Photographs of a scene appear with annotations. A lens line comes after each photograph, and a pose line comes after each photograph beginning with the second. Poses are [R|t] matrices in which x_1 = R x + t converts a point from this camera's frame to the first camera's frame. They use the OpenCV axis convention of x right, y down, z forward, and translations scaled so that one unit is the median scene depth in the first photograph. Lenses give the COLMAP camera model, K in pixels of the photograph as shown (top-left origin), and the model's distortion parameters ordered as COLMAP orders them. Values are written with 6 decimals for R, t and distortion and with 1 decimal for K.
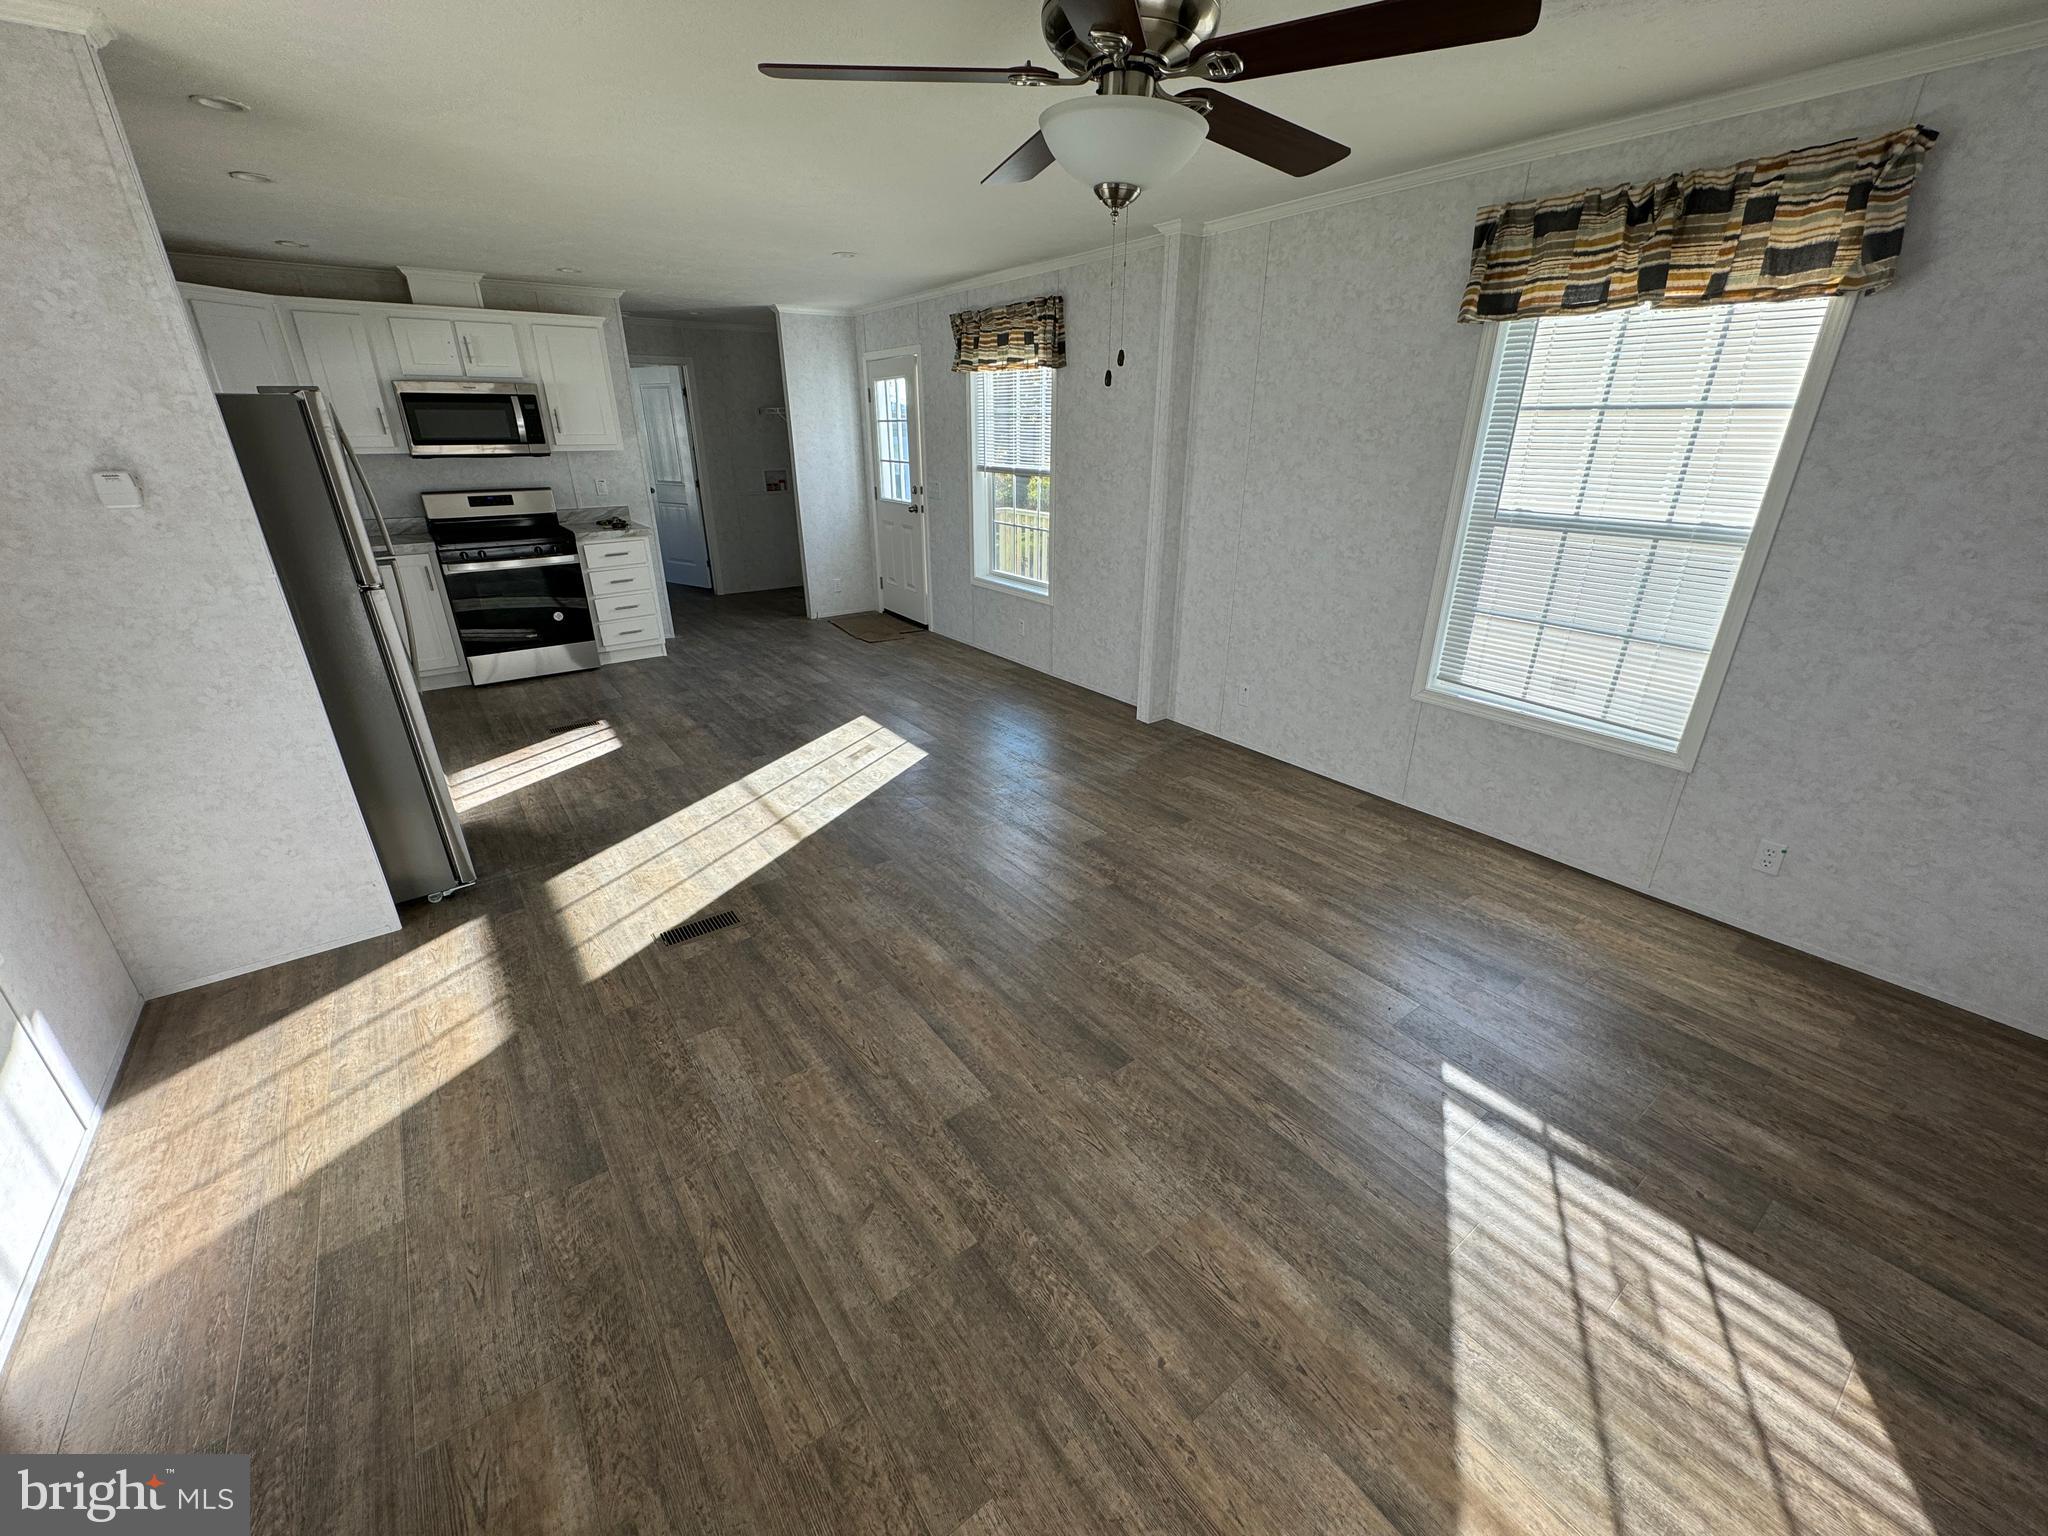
lens RADIAL K [[816.5, 0, 1024.0], [0, 816.5, 768.0], [0, 0, 1]] dist [-0.002069, -0.000415]
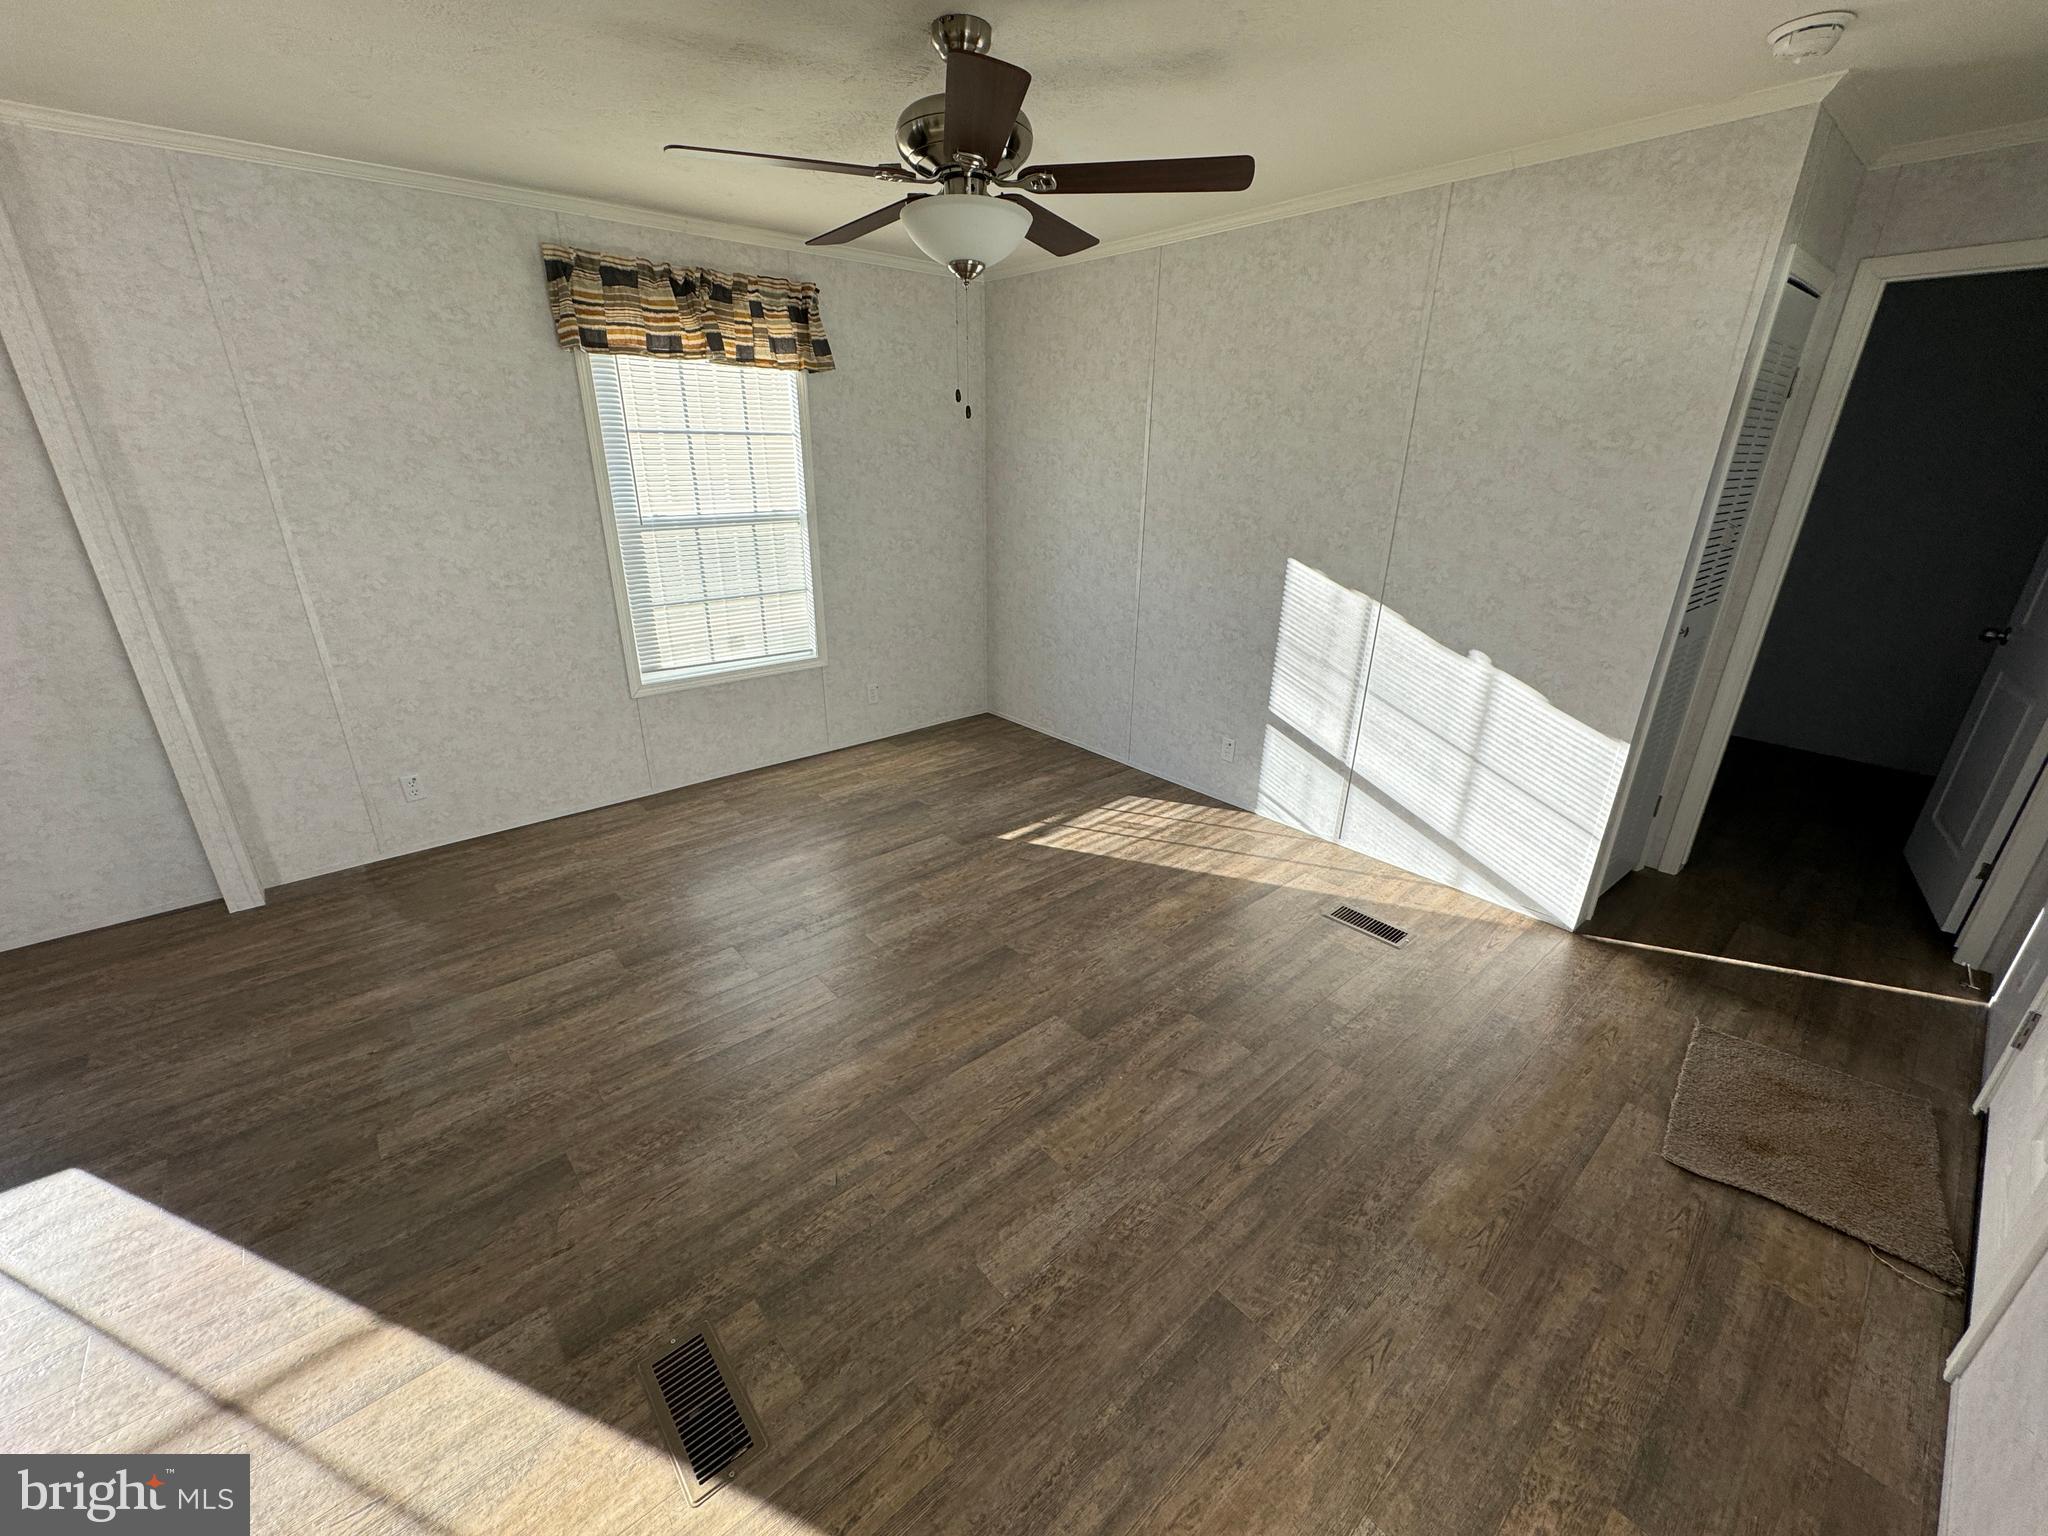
lens RADIAL K [[816.7, 0, 1013.8], [0, 816.7, 768.8], [0, 0, 1]] dist [-0.002330, 0.000302]
pose [[-0.070342, -0.366186, 0.927879, -0.781175], [0.377329, 0.851300, 0.364569, -0.276799], [-0.923404, 0.375760, 0.078291, 0.651113]]
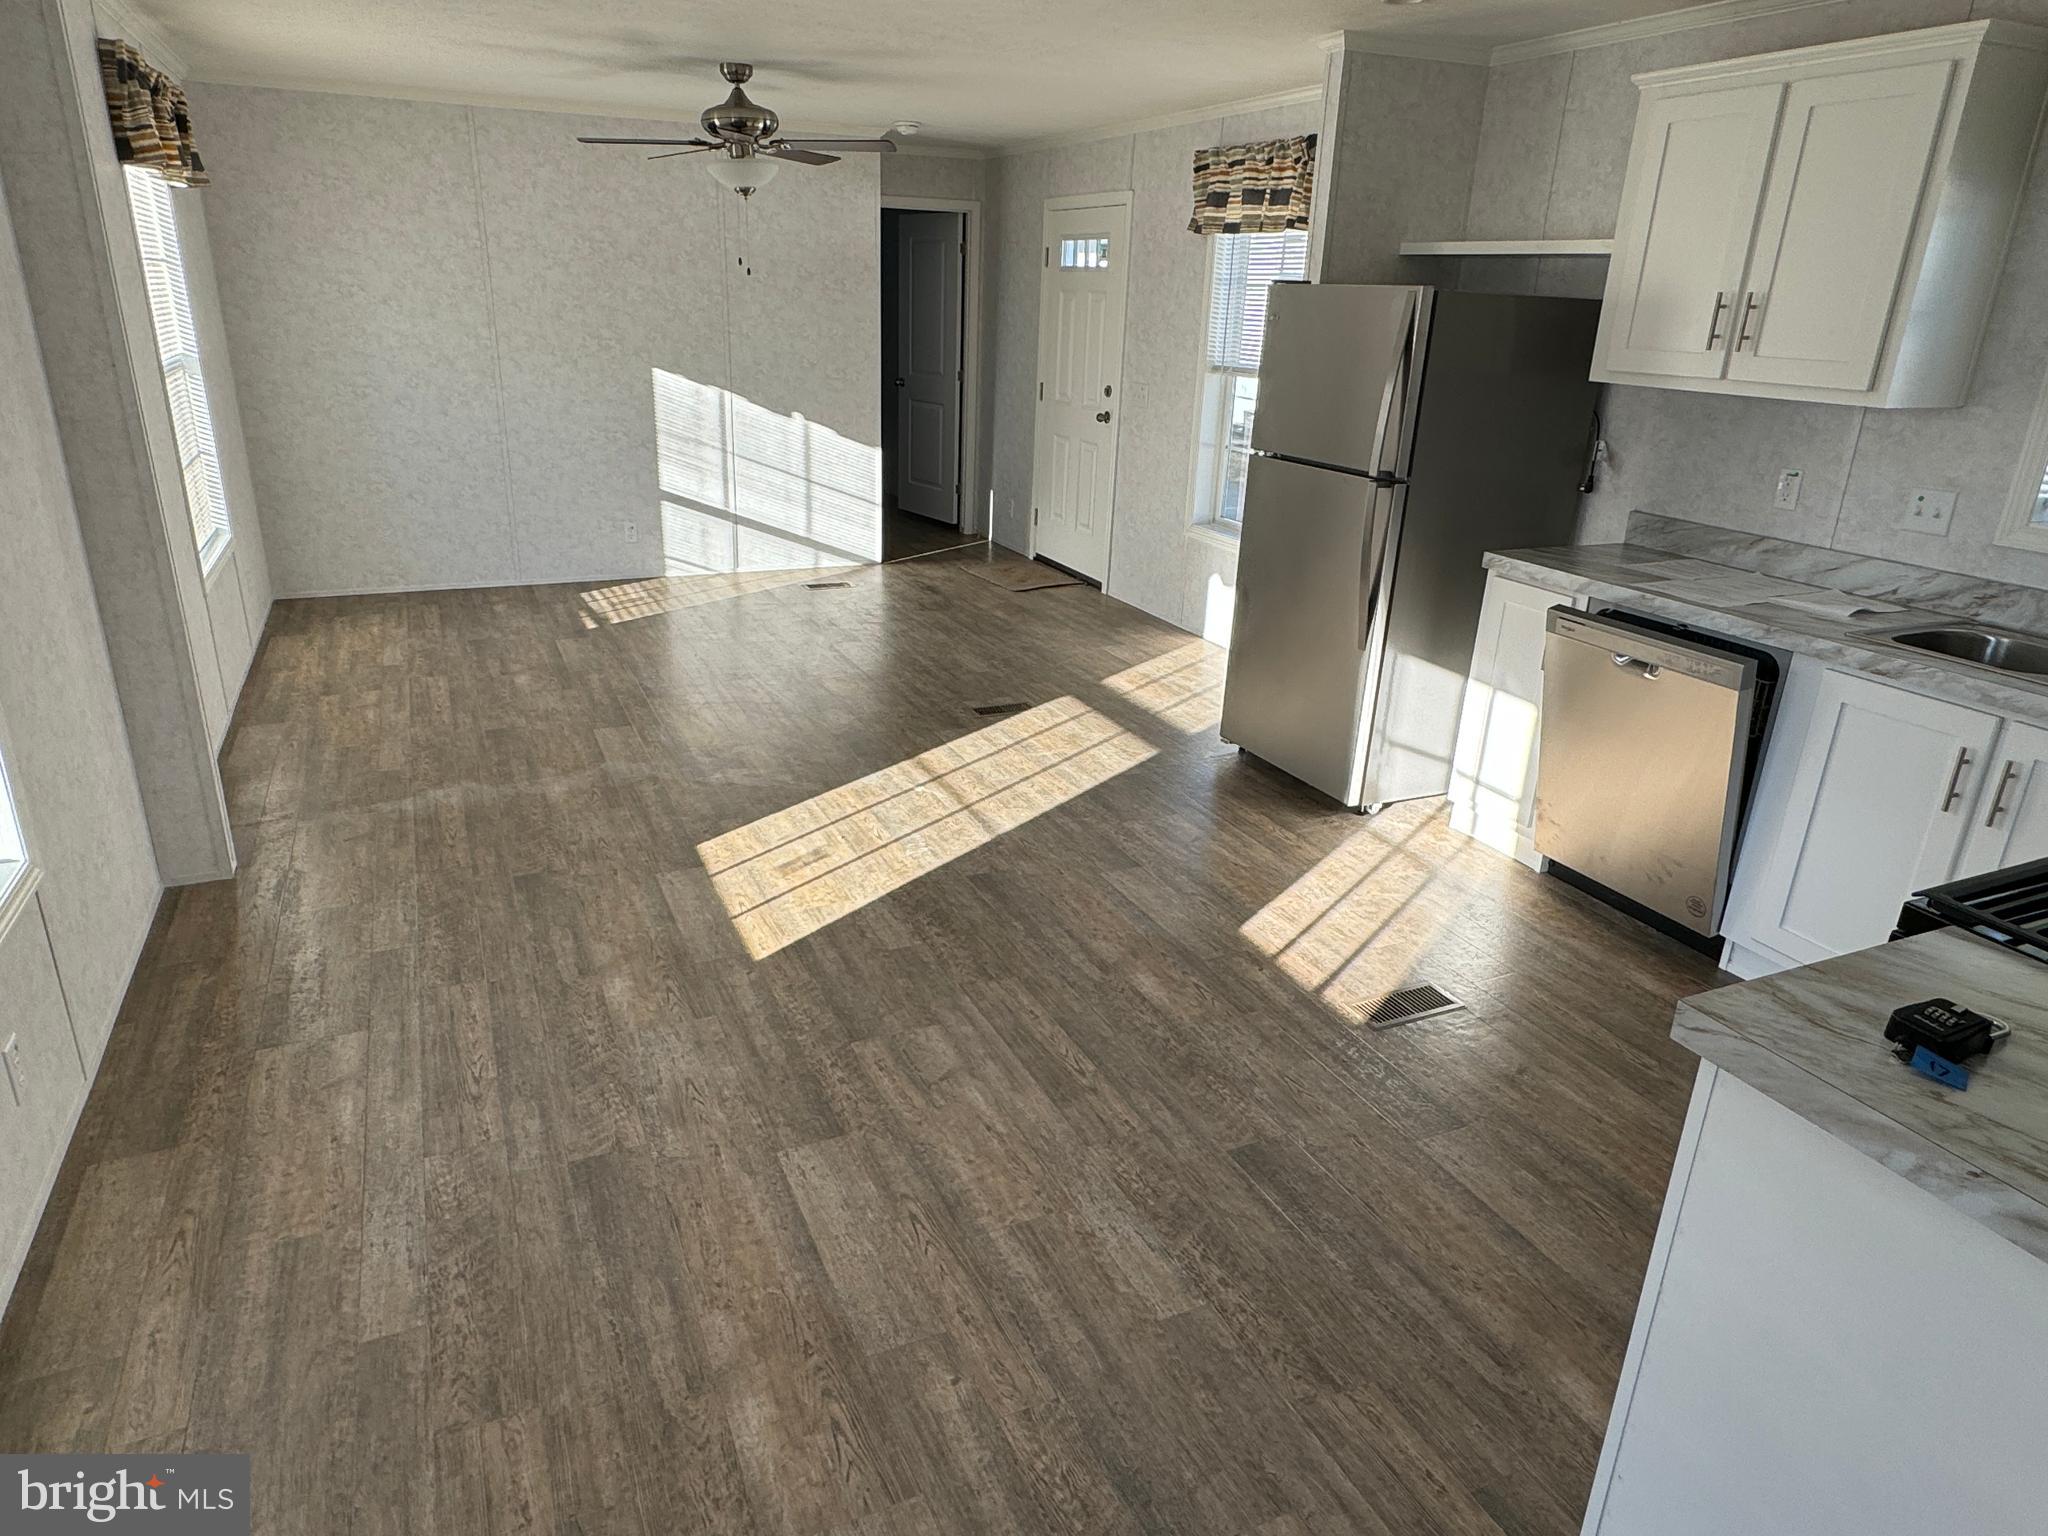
lens RADIAL K [[1265.9, 0, 1013.6], [0, 1265.9, 762.2], [0, 0, 1]] dist [-0.001053, -0.000199]
pose [[-0.977948, -0.098926, 0.183932, -0.802904], [0.053120, 0.733916, 0.677160, -1.069715], [-0.201979, 0.671998, -0.712477, 2.505673]]
